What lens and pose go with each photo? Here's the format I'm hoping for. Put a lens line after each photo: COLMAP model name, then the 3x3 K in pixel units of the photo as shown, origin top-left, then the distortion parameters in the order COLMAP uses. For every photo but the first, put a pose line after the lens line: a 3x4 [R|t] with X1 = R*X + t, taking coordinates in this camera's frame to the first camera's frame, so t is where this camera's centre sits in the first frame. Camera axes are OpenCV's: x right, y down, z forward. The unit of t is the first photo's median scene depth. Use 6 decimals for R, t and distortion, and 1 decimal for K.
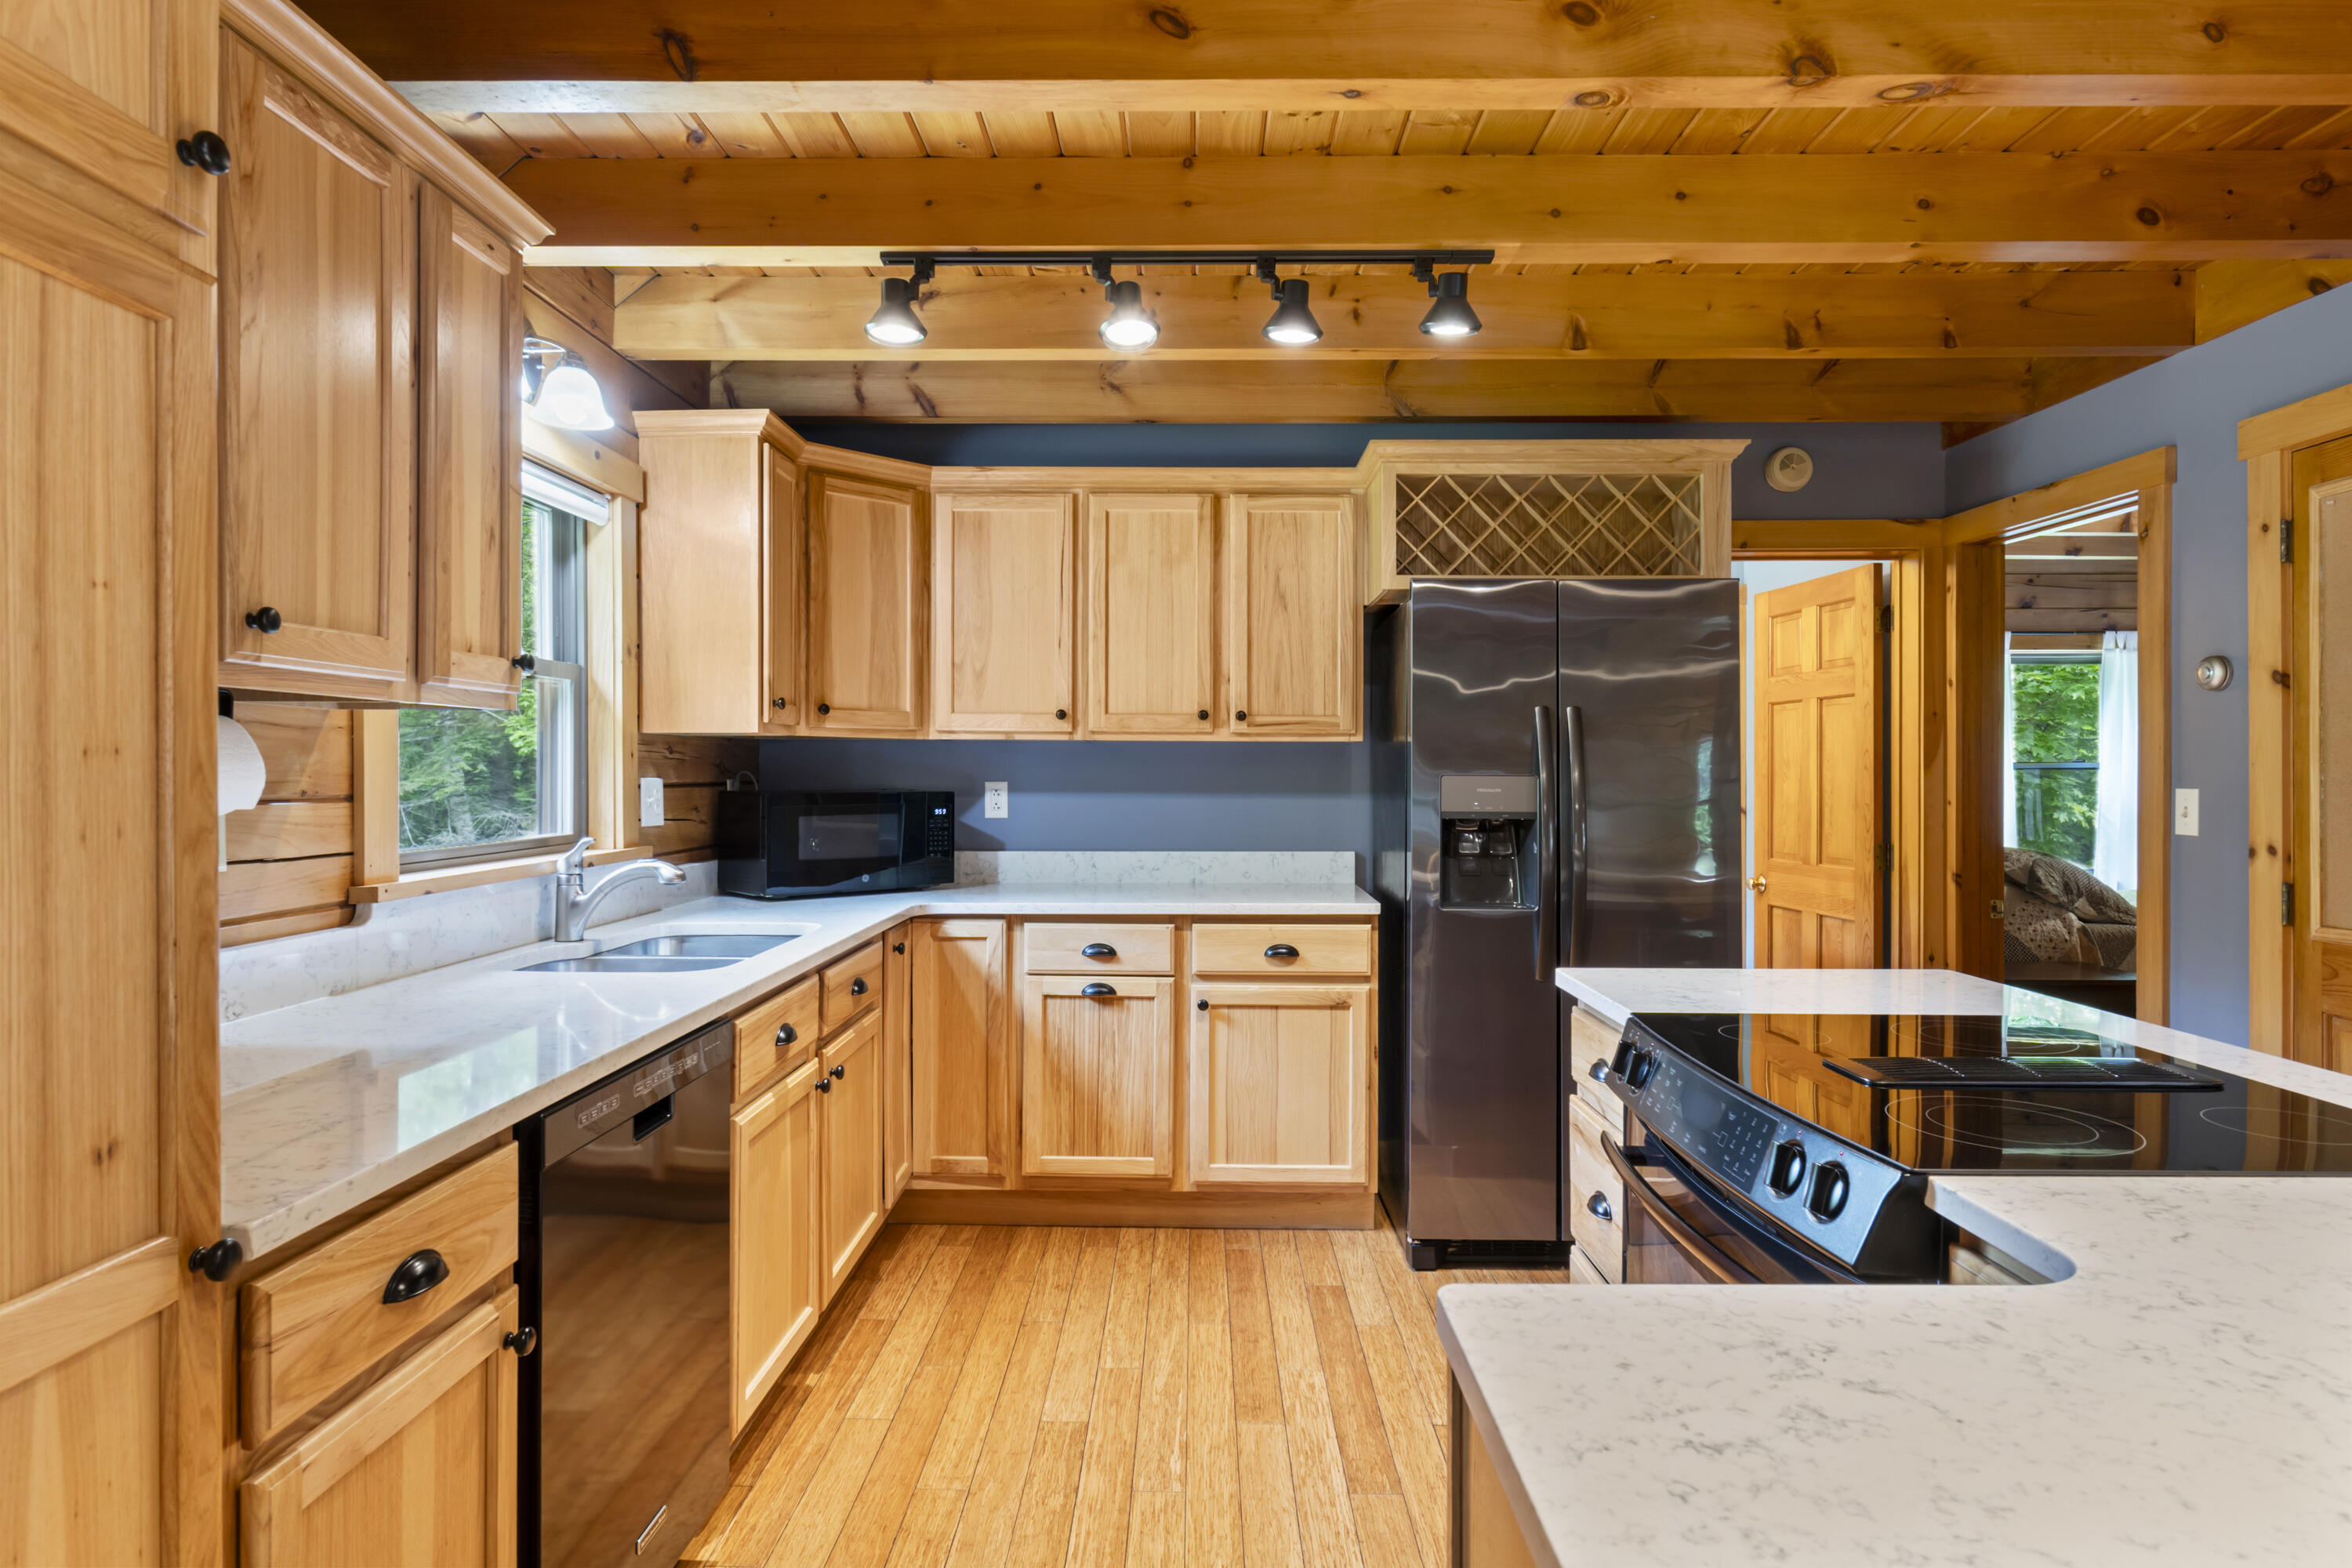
lens RADIAL K [[1297.0, 0, 1184.0], [0, 1297.0, 769.6], [0, 0, 1]] dist [-0.000064, -0.003344]
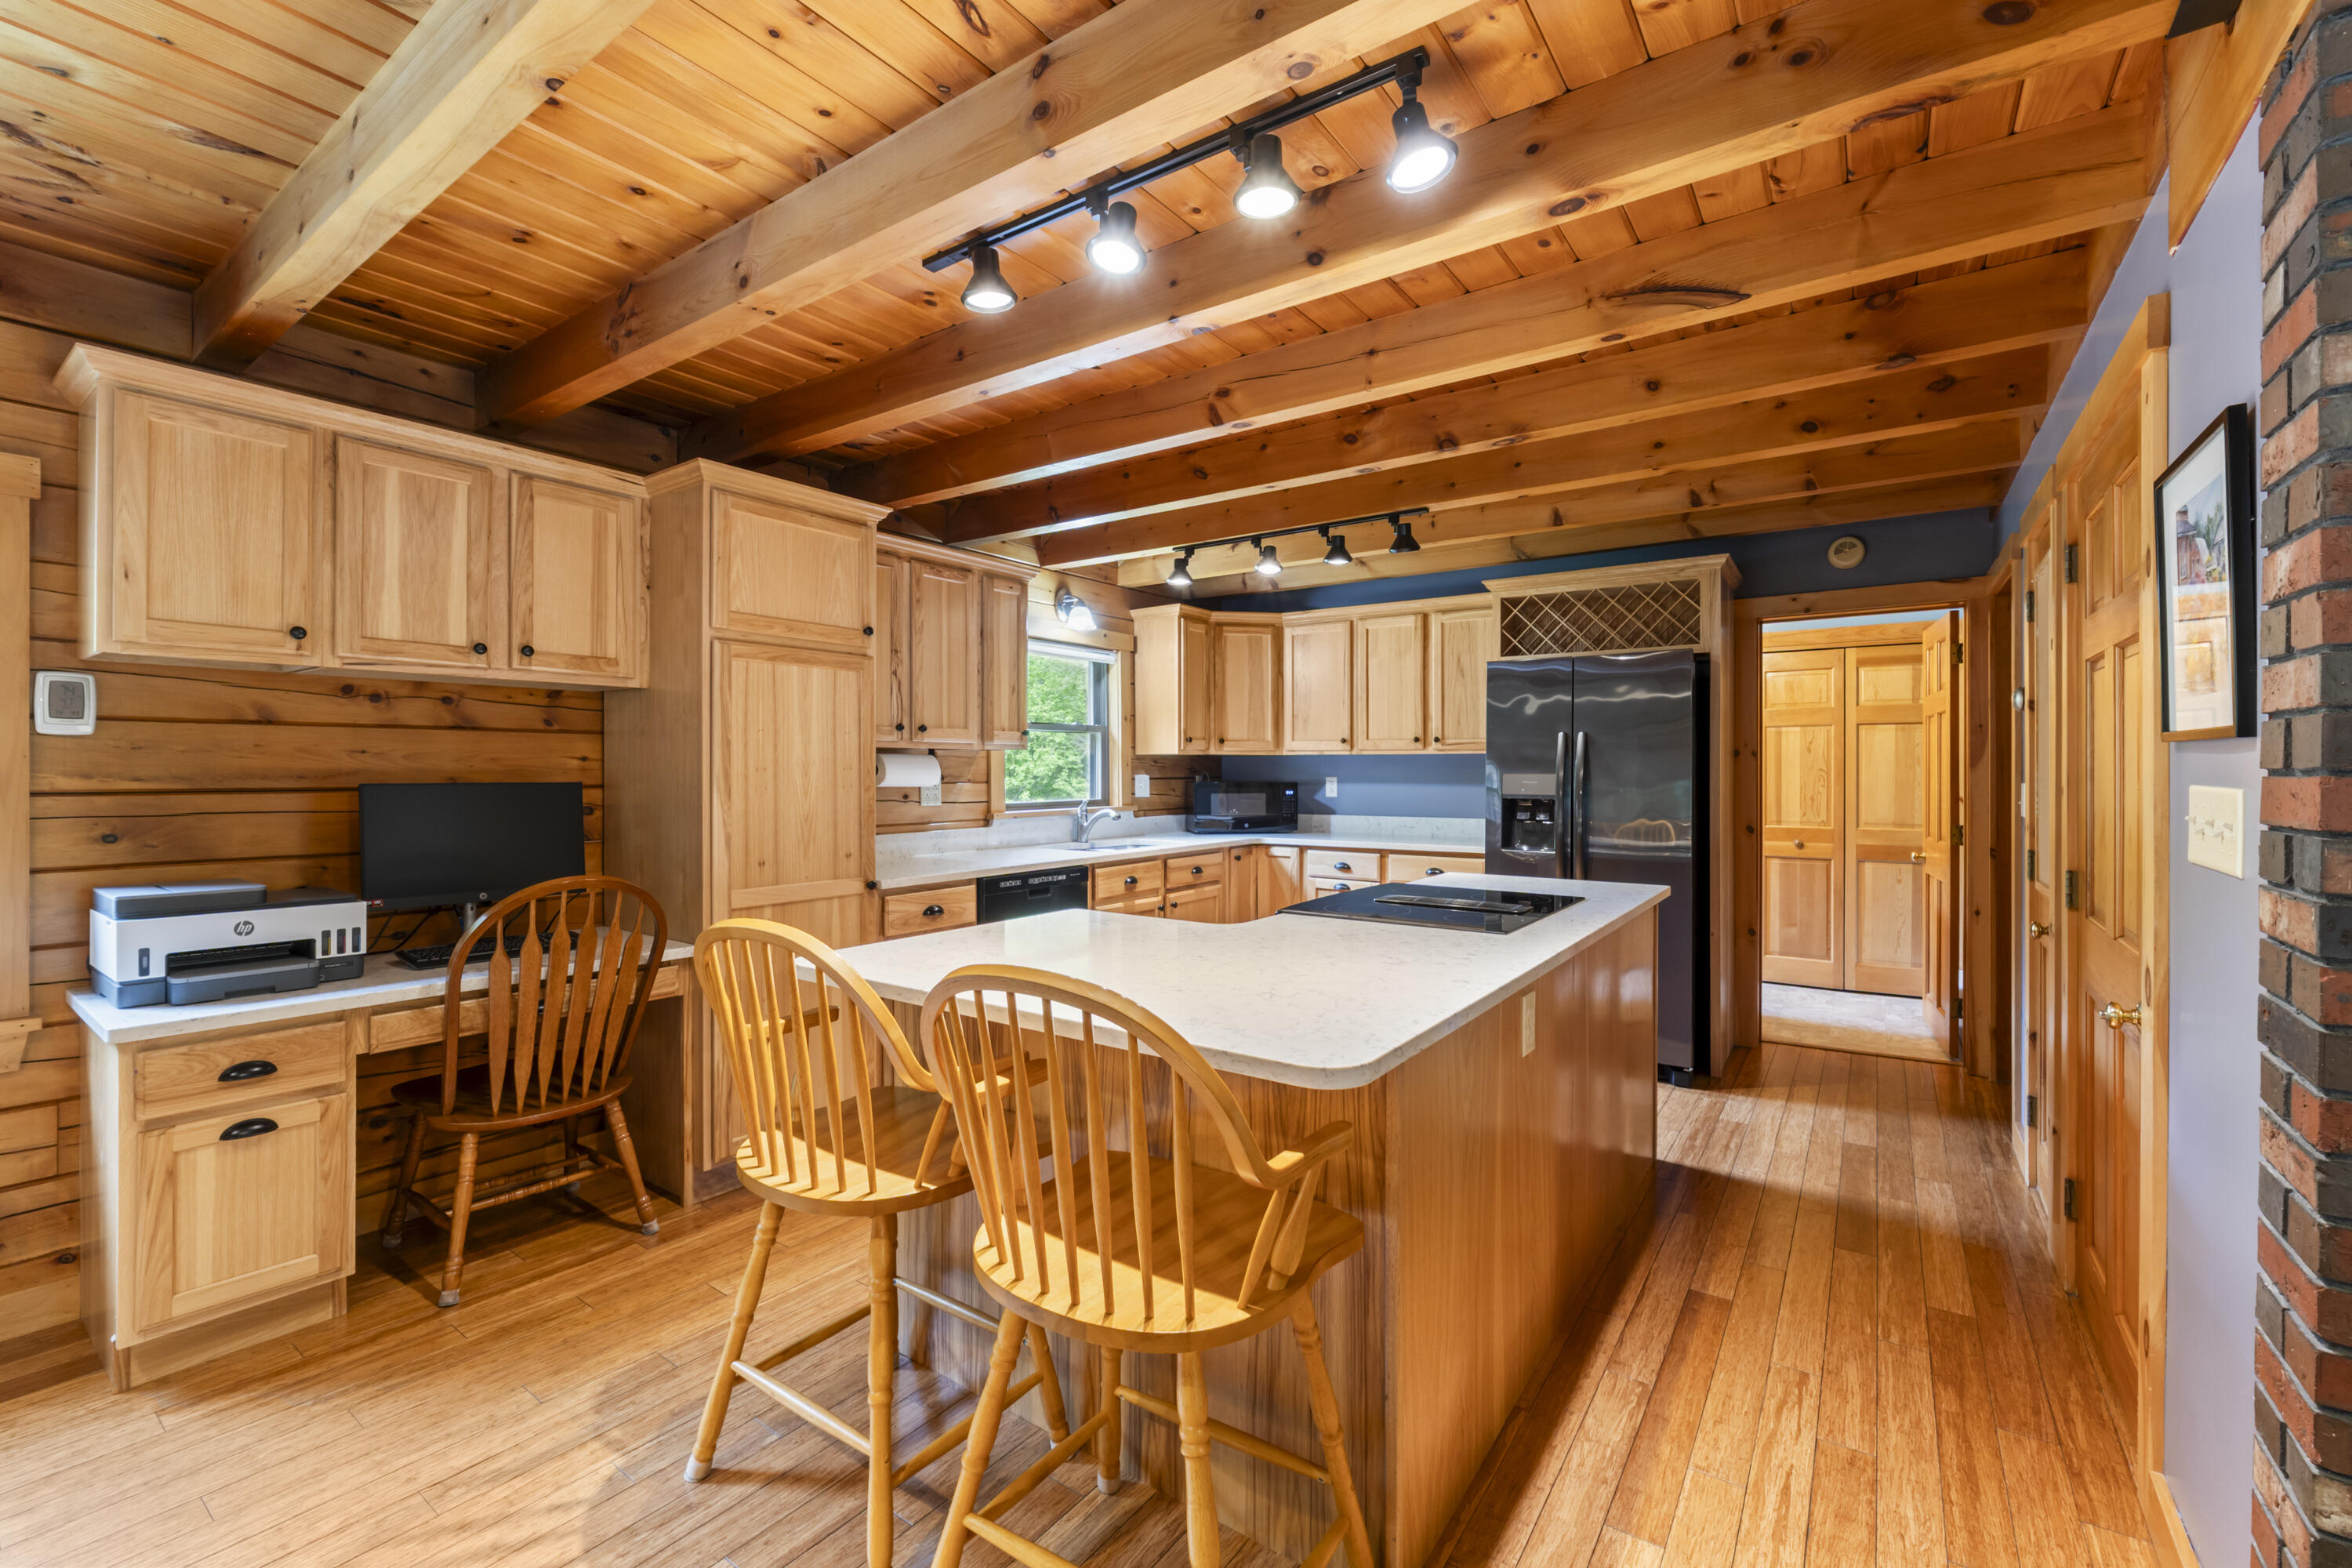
lens RADIAL K [[997.7, 0, 1176.5], [0, 997.7, 774.5], [0, 0, 1]] dist [-0.004838, -0.001432]
pose [[0.818940, 0.001304, -0.573878, 0.569321], [0.002235, 0.999983, 0.005462, -0.002839], [0.573875, -0.005756, 0.818923, -0.326316]]
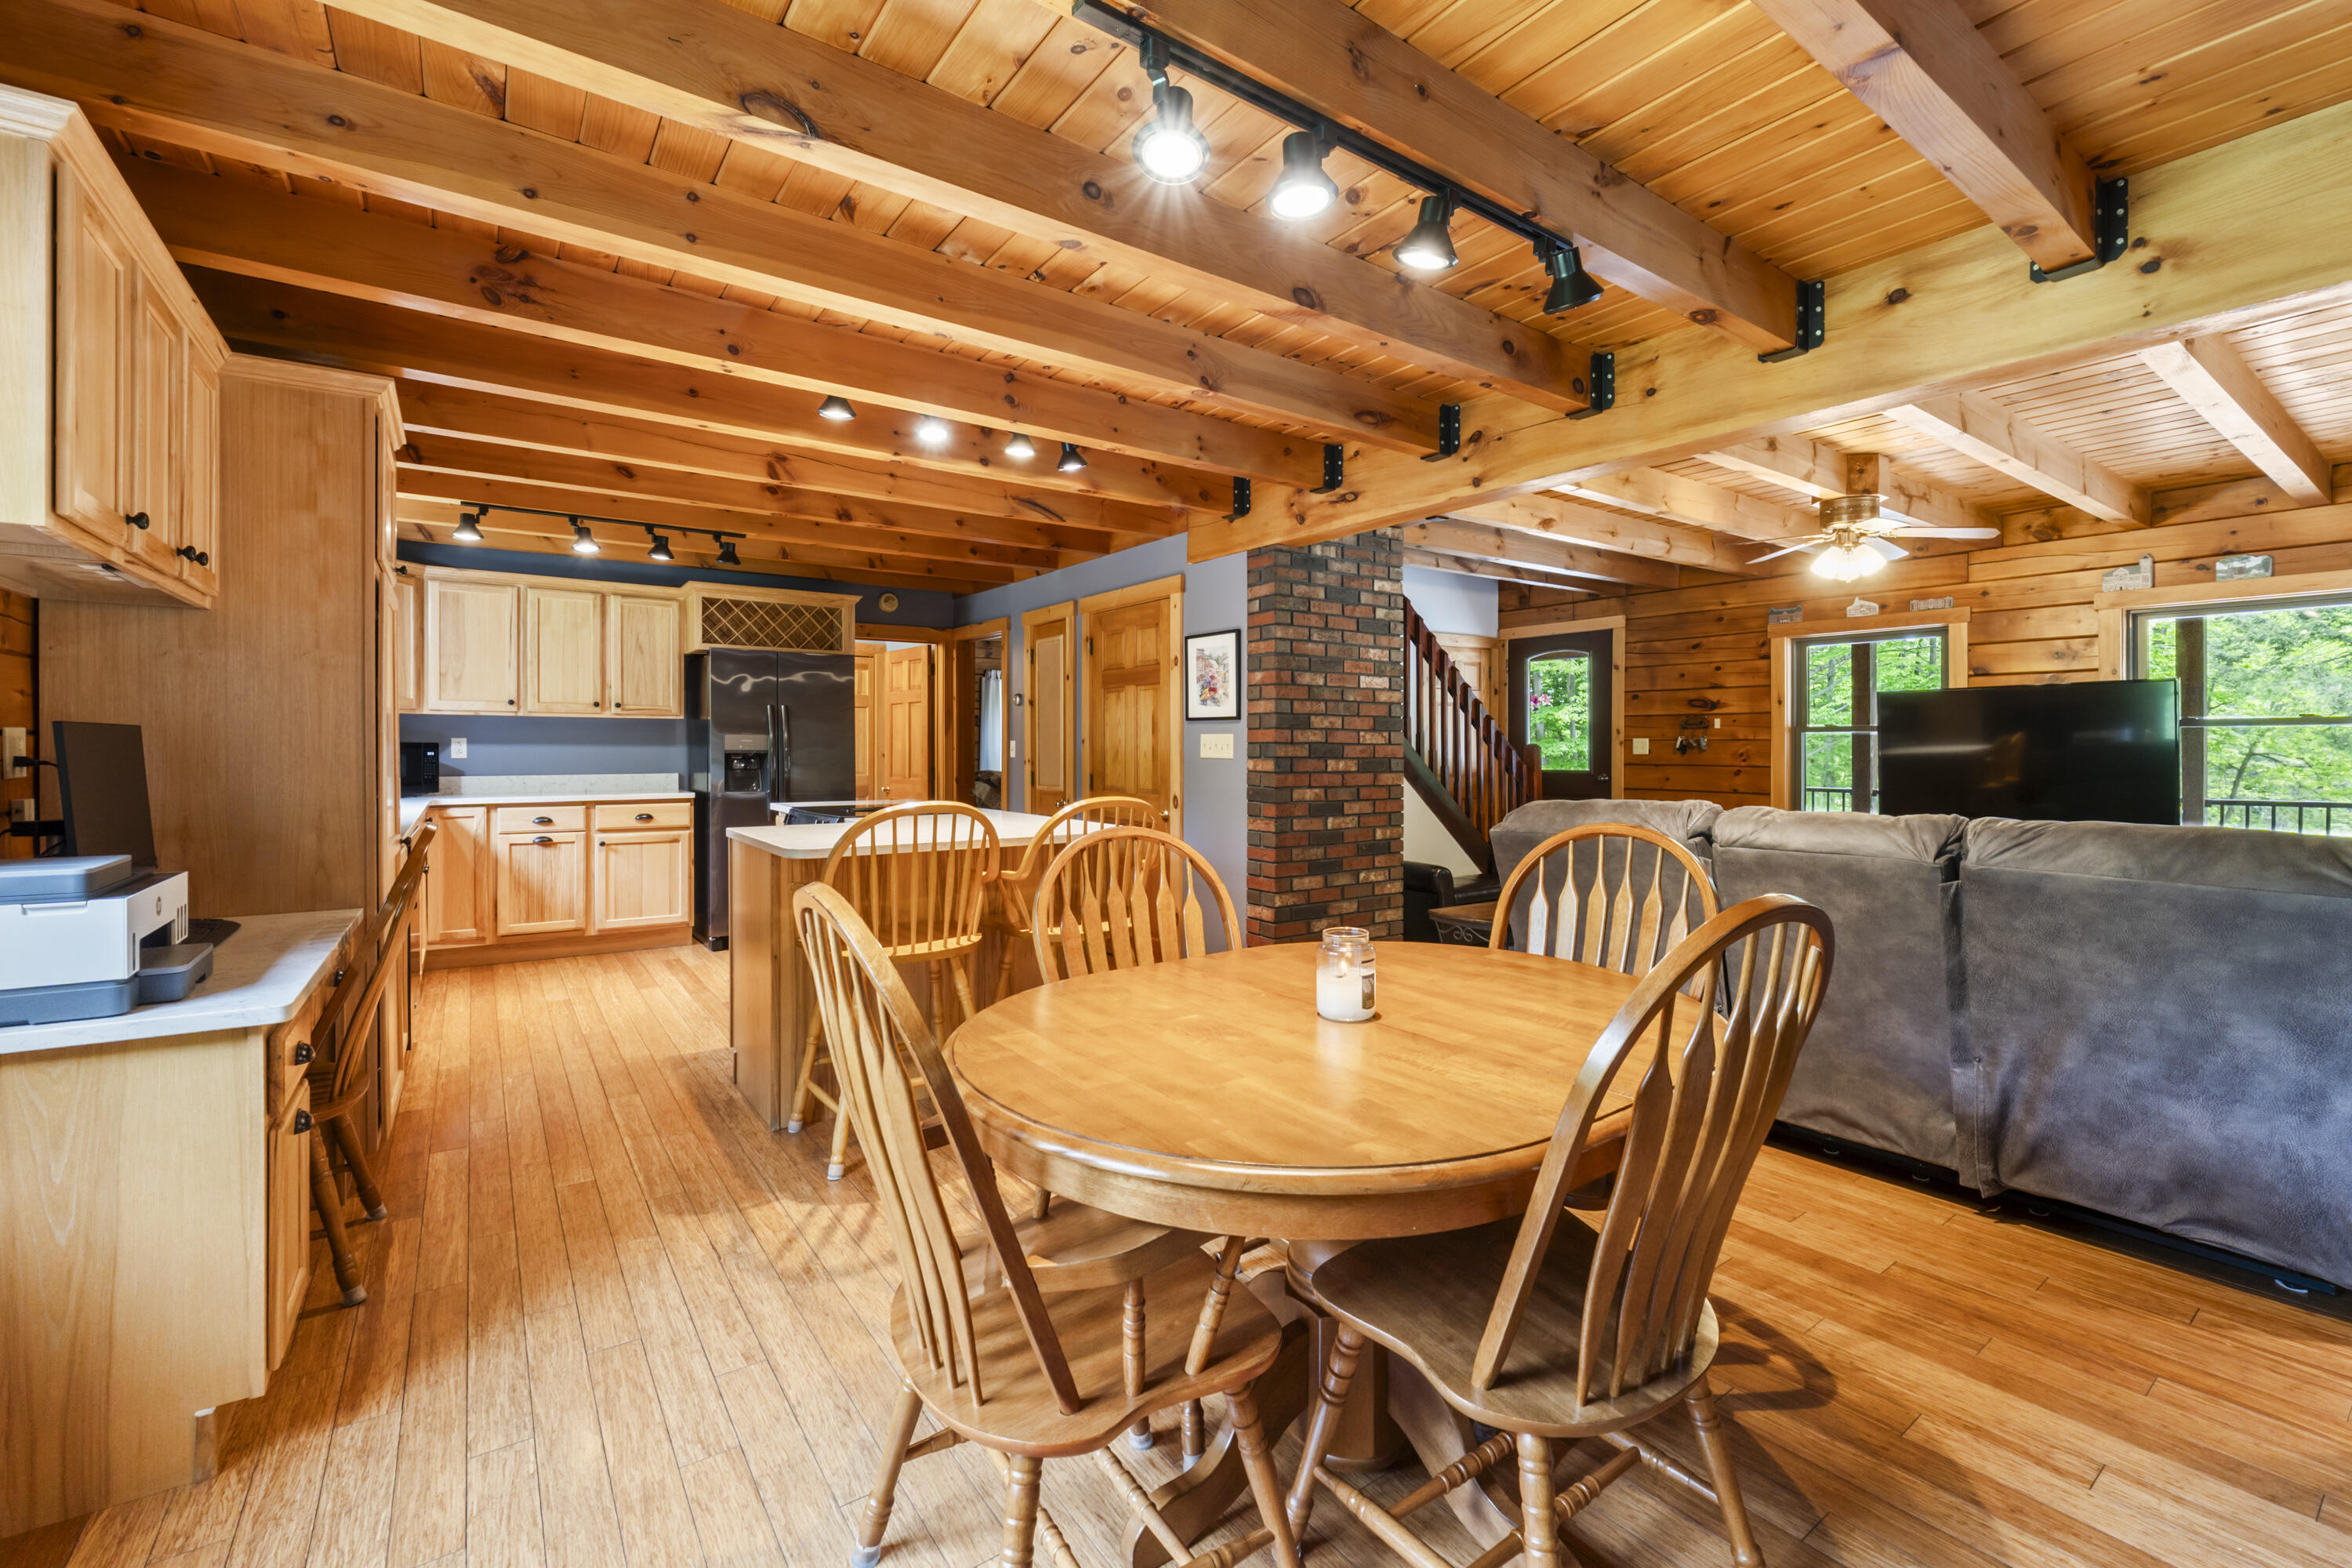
lens RADIAL K [[997.7, 0, 1190.1], [0, 997.7, 755.8], [0, 0, 1]] dist [-0.004838, -0.001432]
pose [[0.805452, -0.006383, 0.592626, -0.171542], [-0.001245, 0.999922, 0.012461, 0.018556], [-0.592660, -0.010774, 0.805381, -0.849948]]
